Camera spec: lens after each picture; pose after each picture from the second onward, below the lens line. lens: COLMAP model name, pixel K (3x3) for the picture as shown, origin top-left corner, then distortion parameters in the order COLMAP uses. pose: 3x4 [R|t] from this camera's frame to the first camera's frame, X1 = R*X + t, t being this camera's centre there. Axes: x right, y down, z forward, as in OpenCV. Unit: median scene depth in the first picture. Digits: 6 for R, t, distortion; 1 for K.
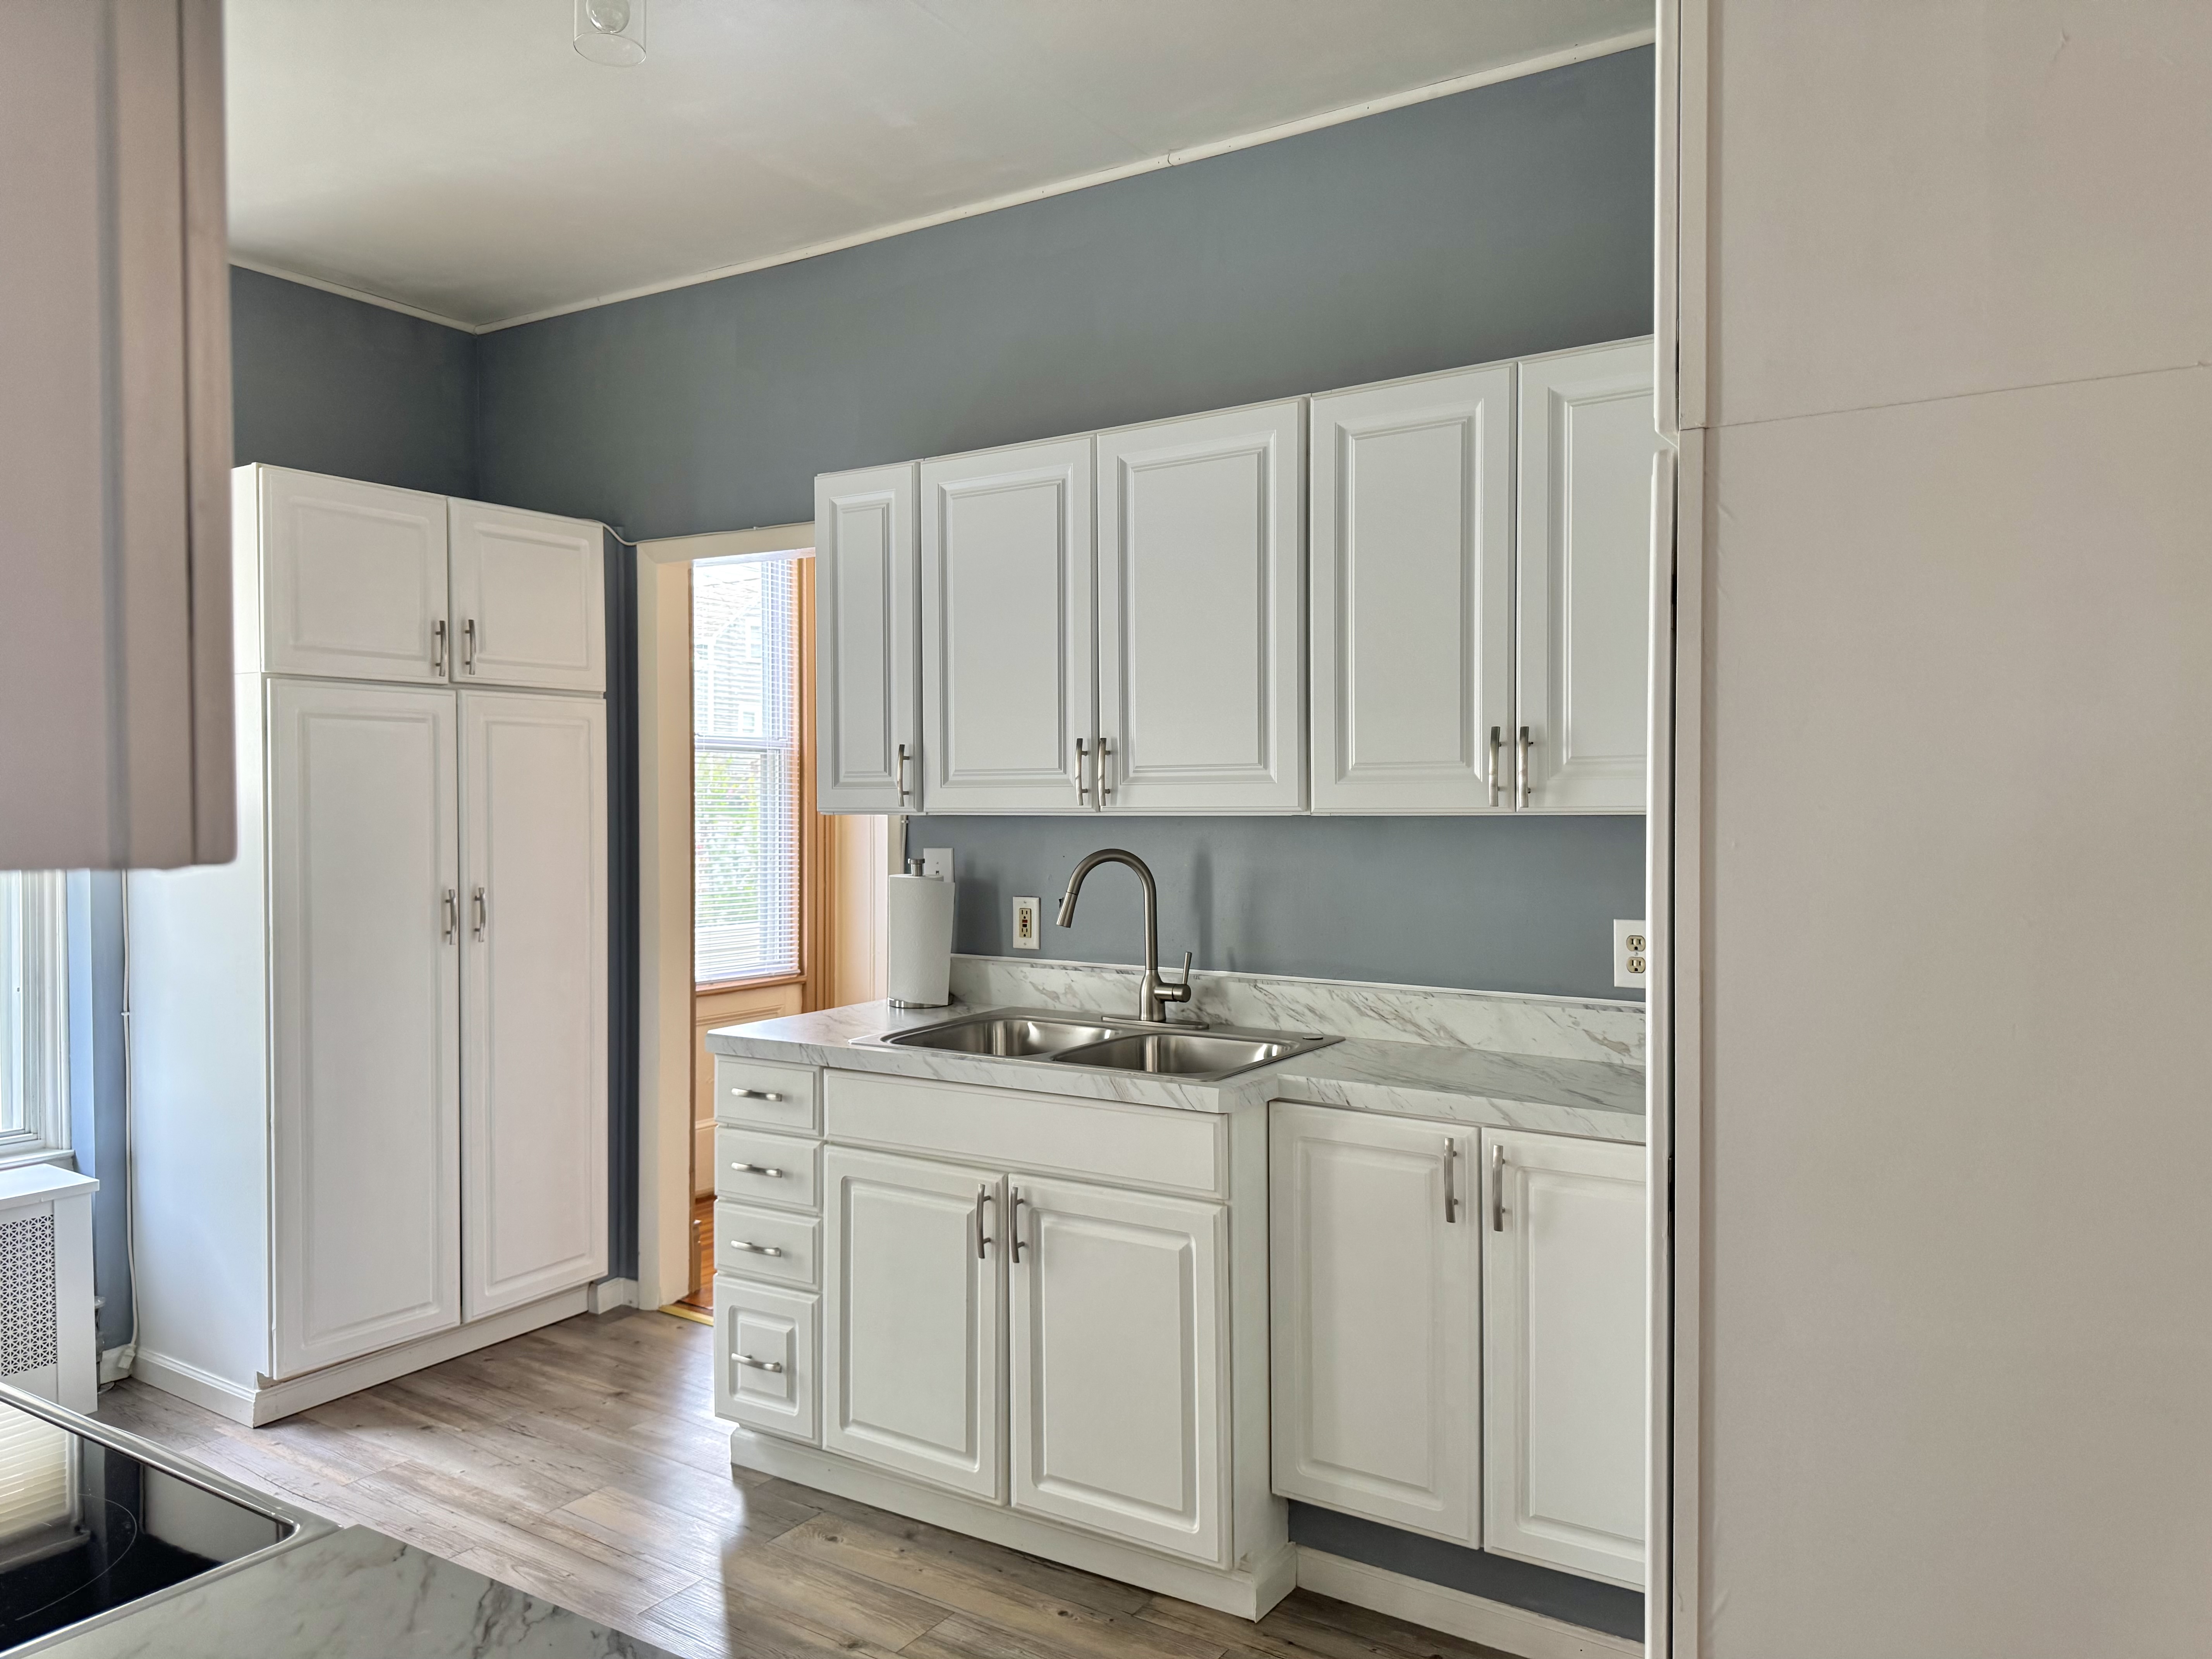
lens RADIAL K [[1571.6, 0, 1096.1], [0, 1571.6, 828.8], [0, 0, 1]] dist [0.031954, -0.006637]
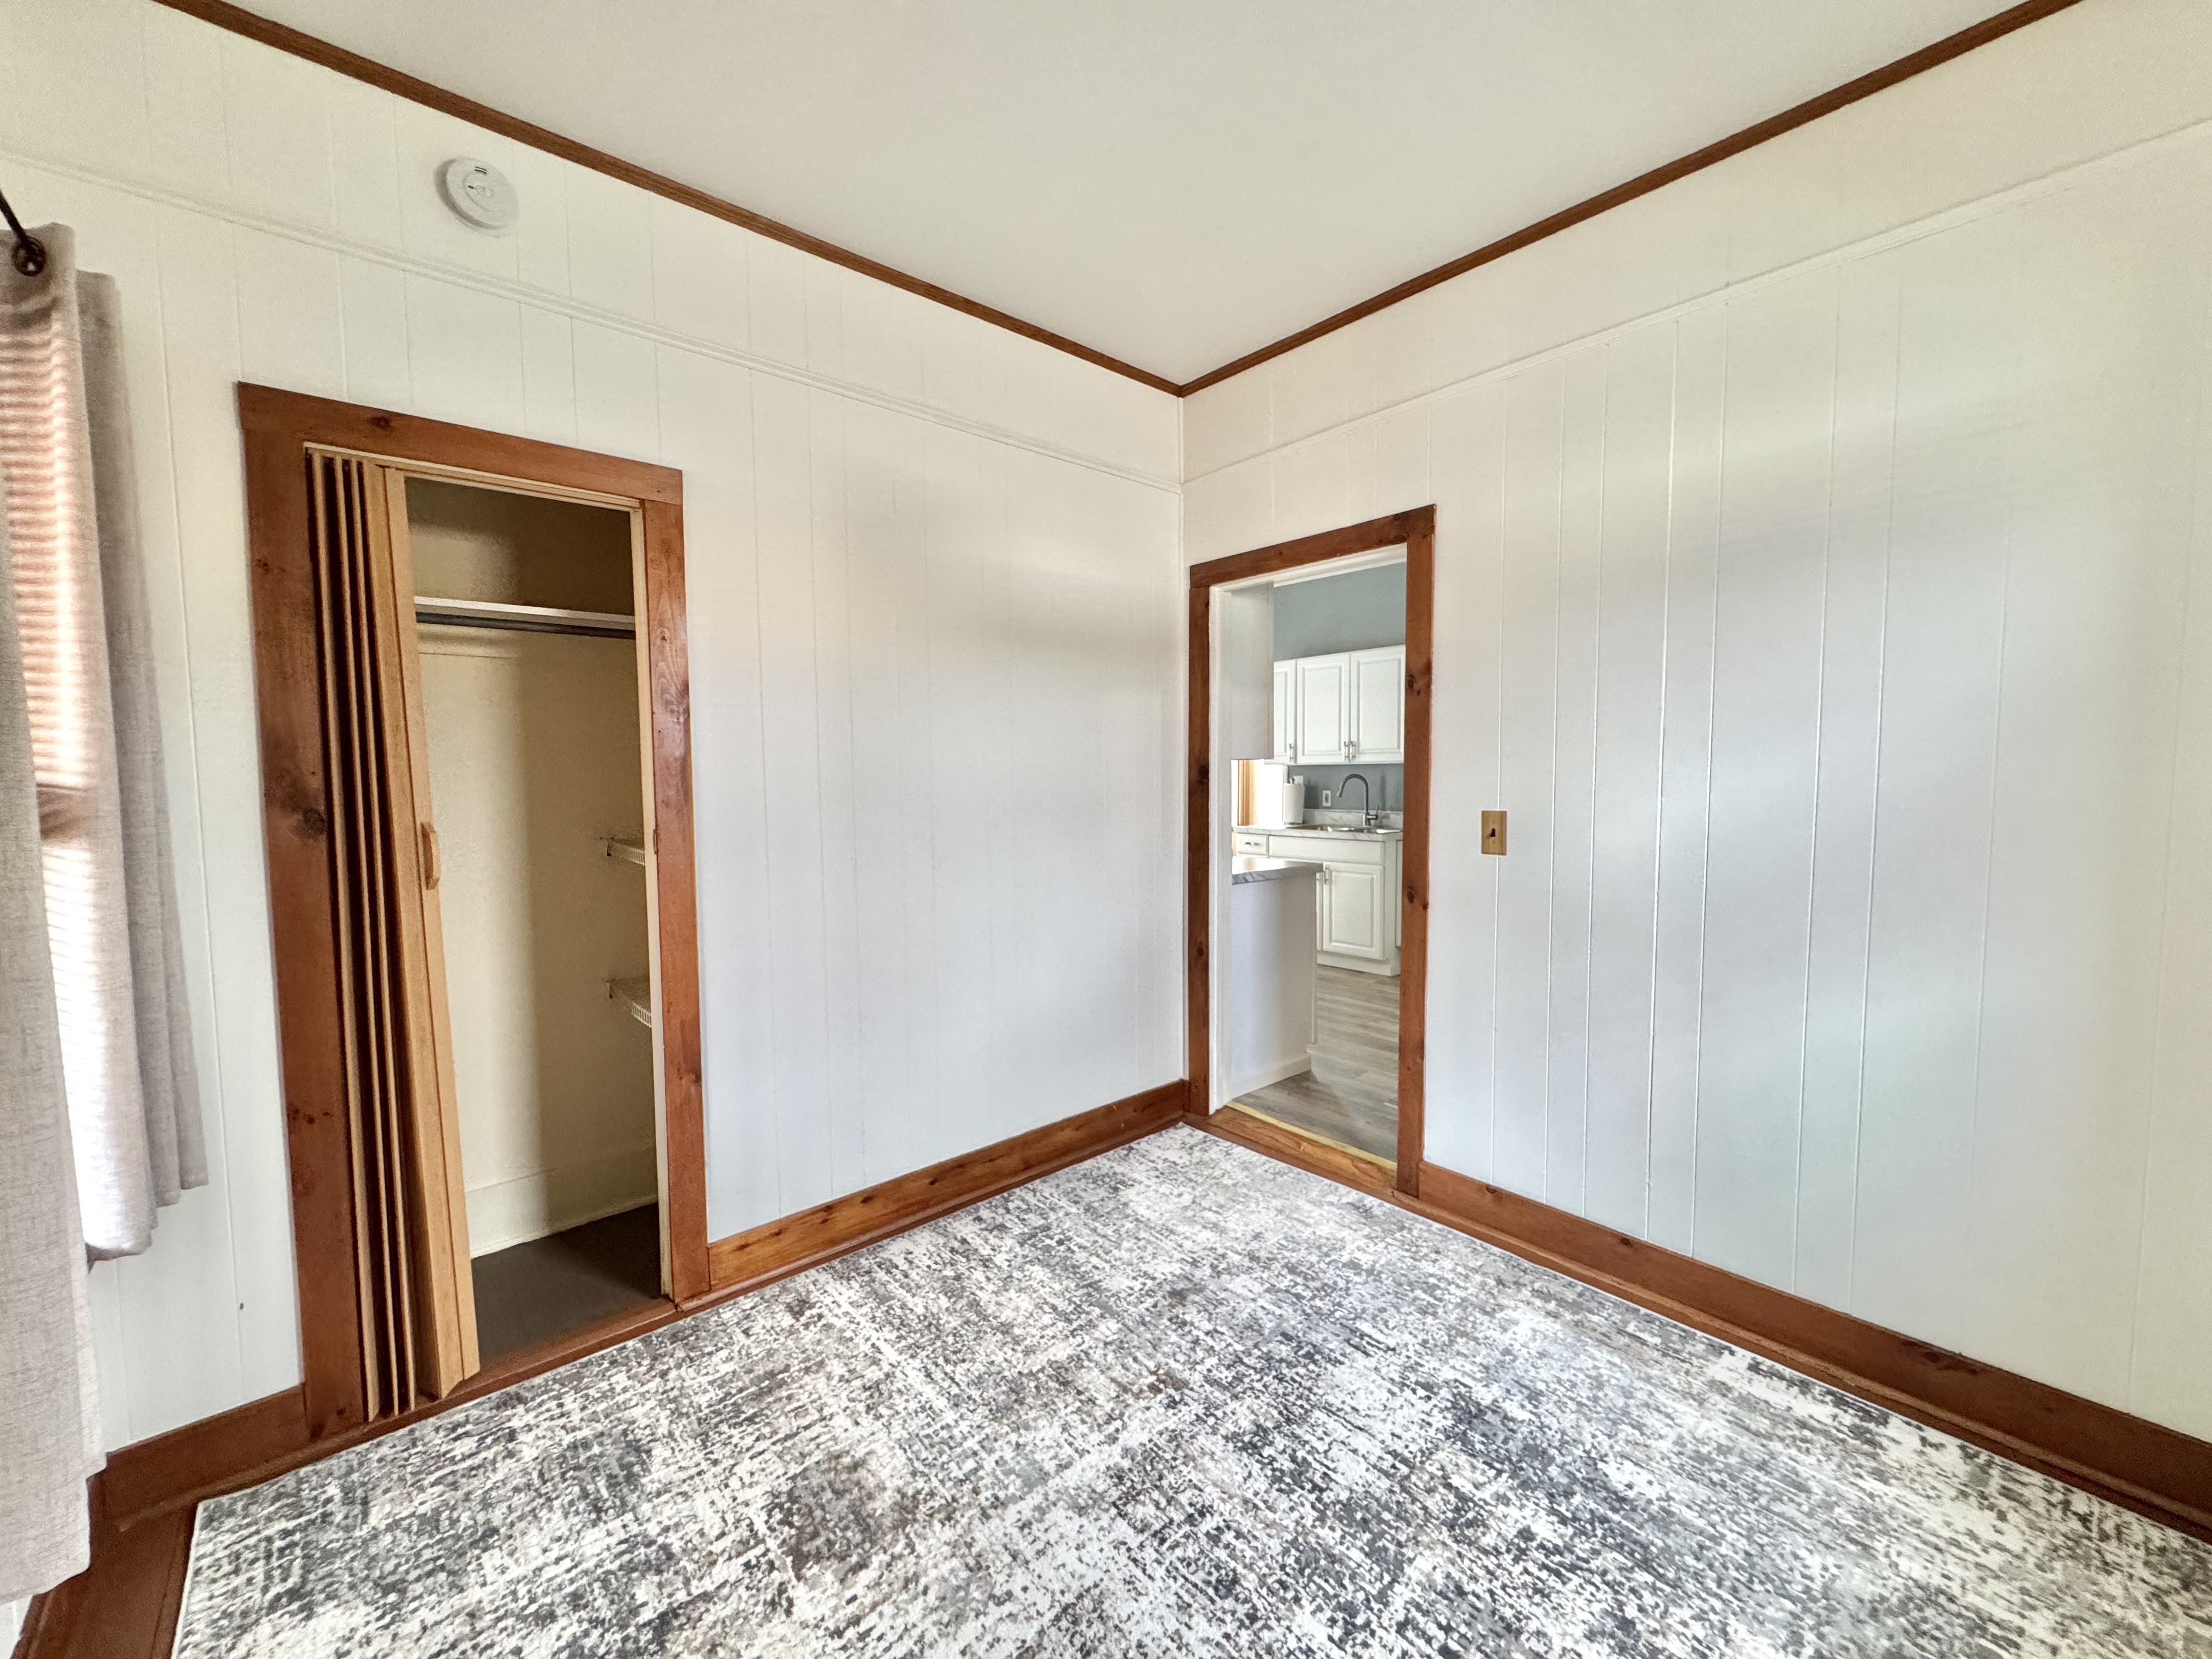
lens RADIAL K [[879.8, 0, 1105.7], [0, 879.8, 831.2], [0, 0, 1]] dist [0.002387, -0.000485]
pose [[0.962795, 0.011918, -0.269972, 0.008012], [0.002980, 0.998498, 0.054706, 0.031125], [0.270218, -0.053475, 0.961313, -0.999453]]
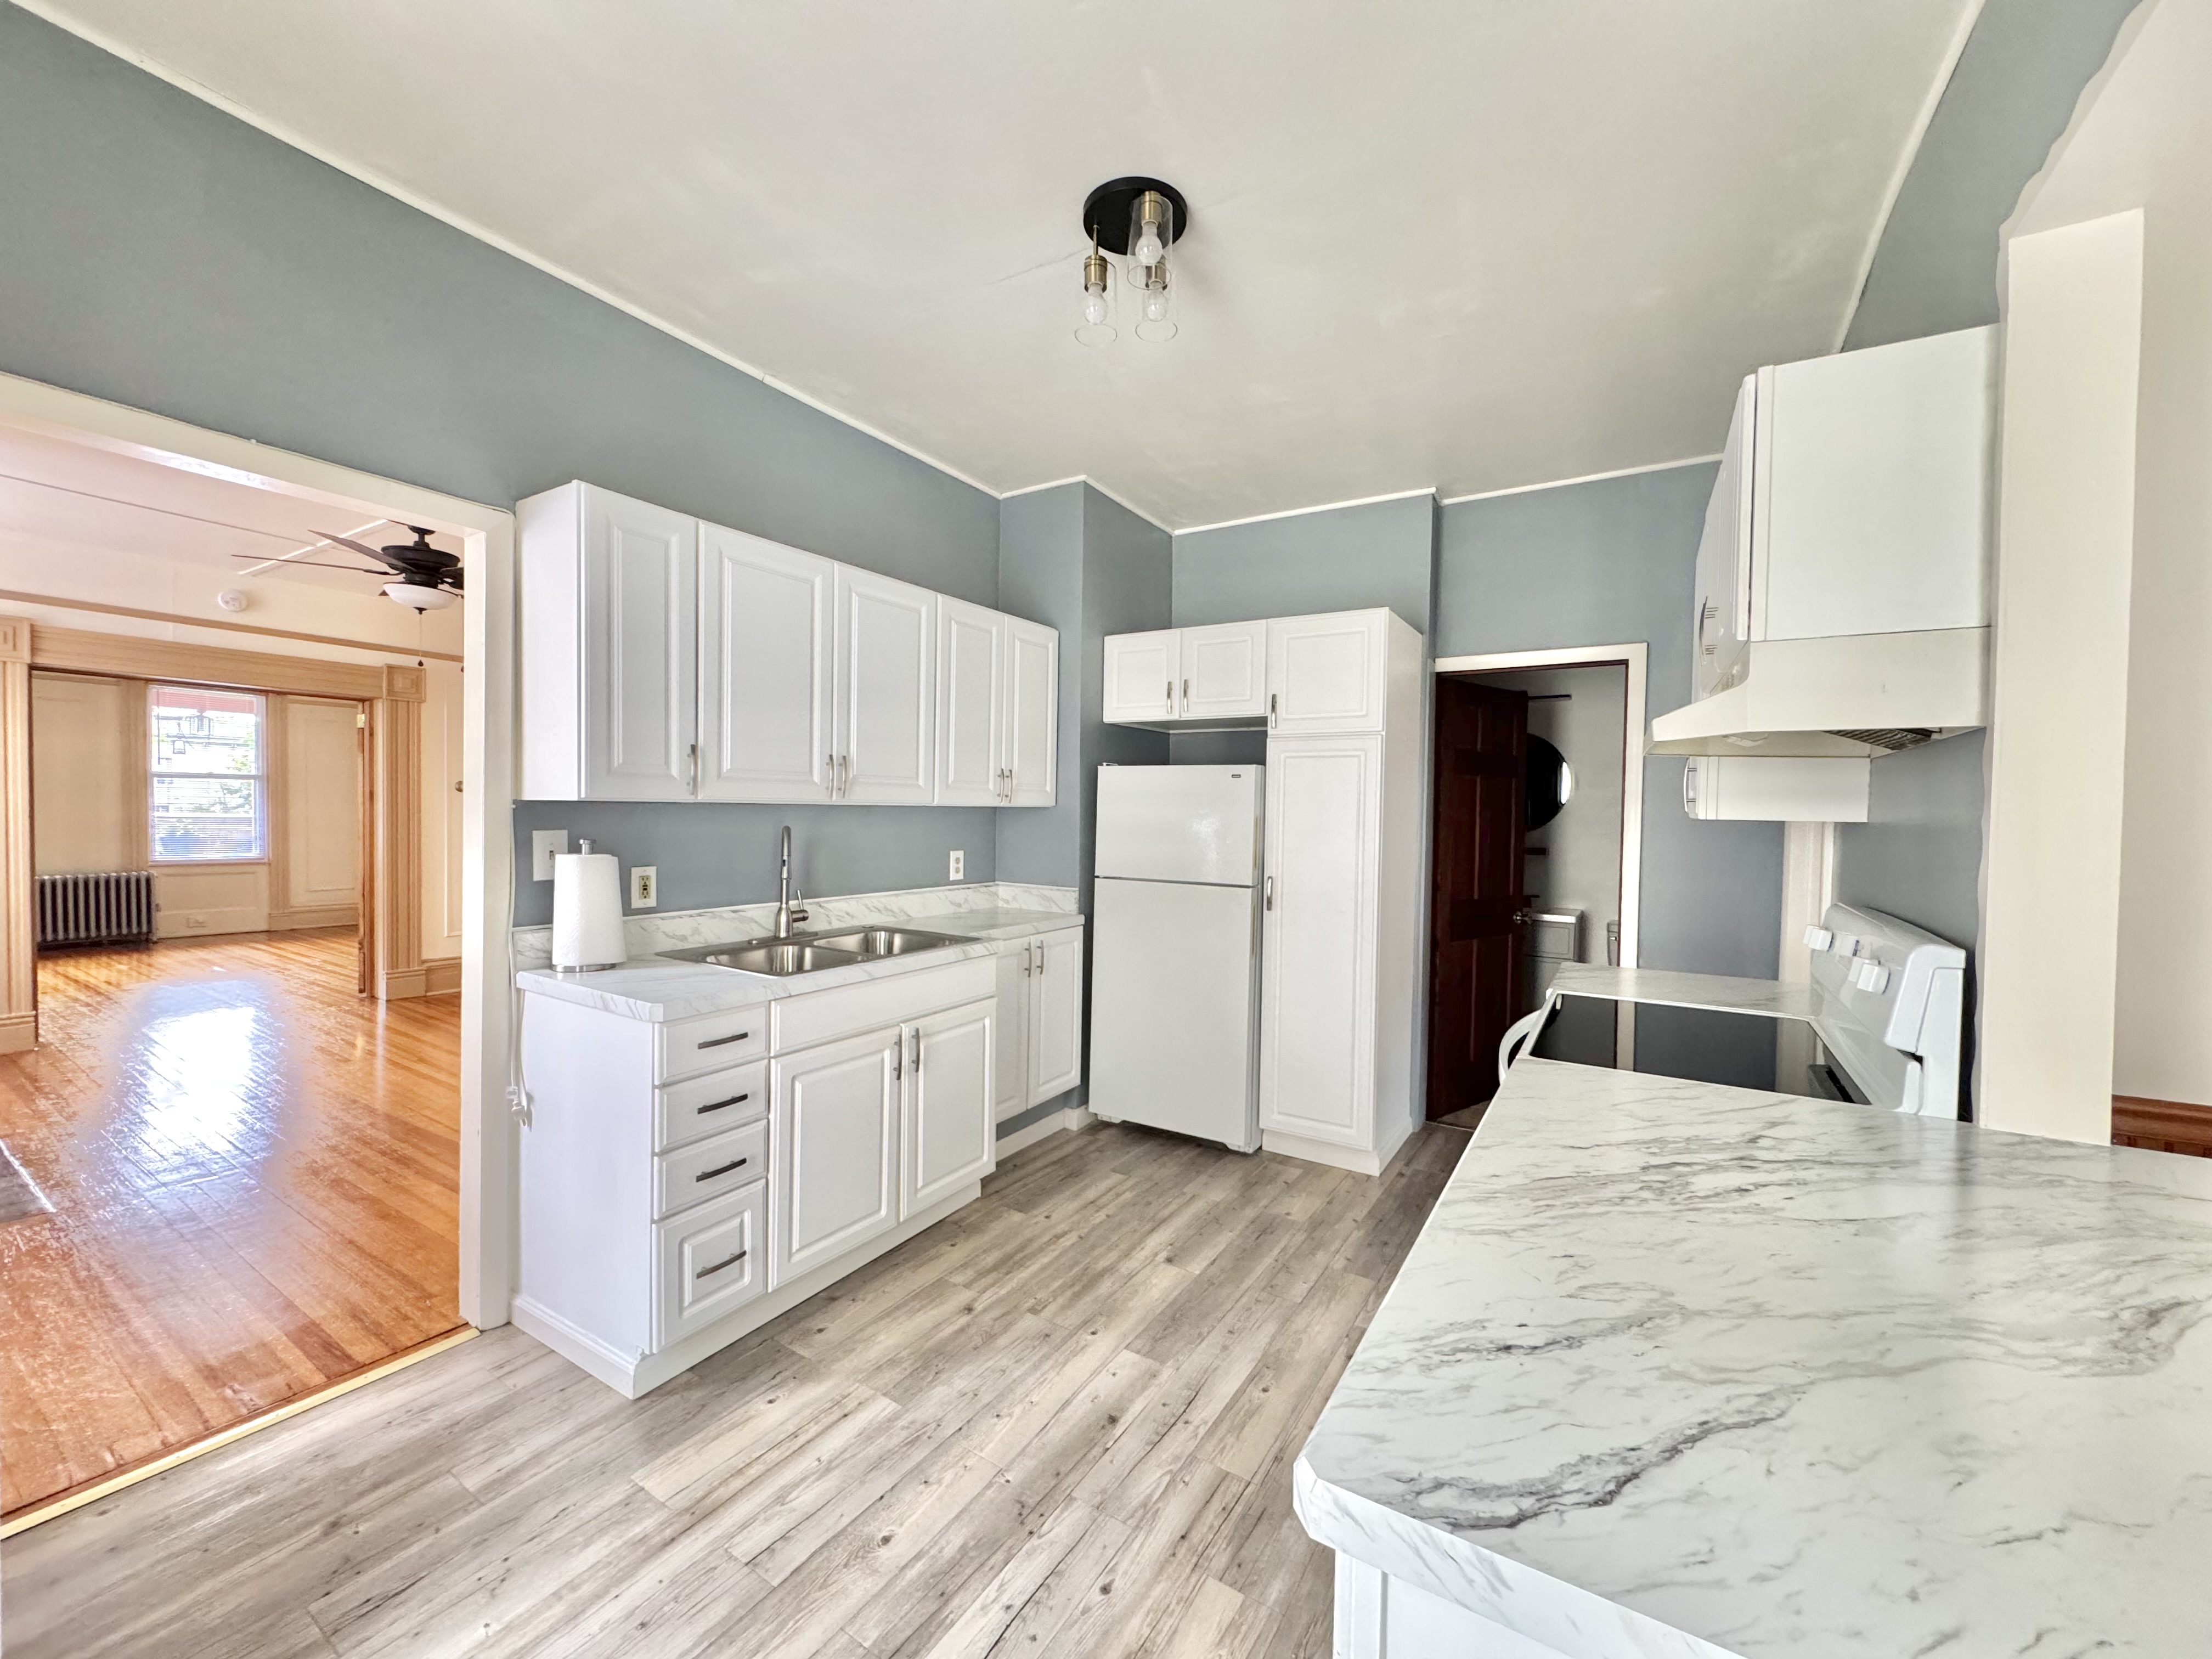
lens RADIAL K [[879.8, 0, 1109.5], [0, 879.8, 831.1], [0, 0, 1]] dist [0.002387, -0.000485]
pose [[-0.036298, -0.026513, 0.998989, -0.884272], [-0.003264, 0.999646, 0.026412, -0.006779], [-0.999336, -0.002302, -0.036372, 0.739459]]
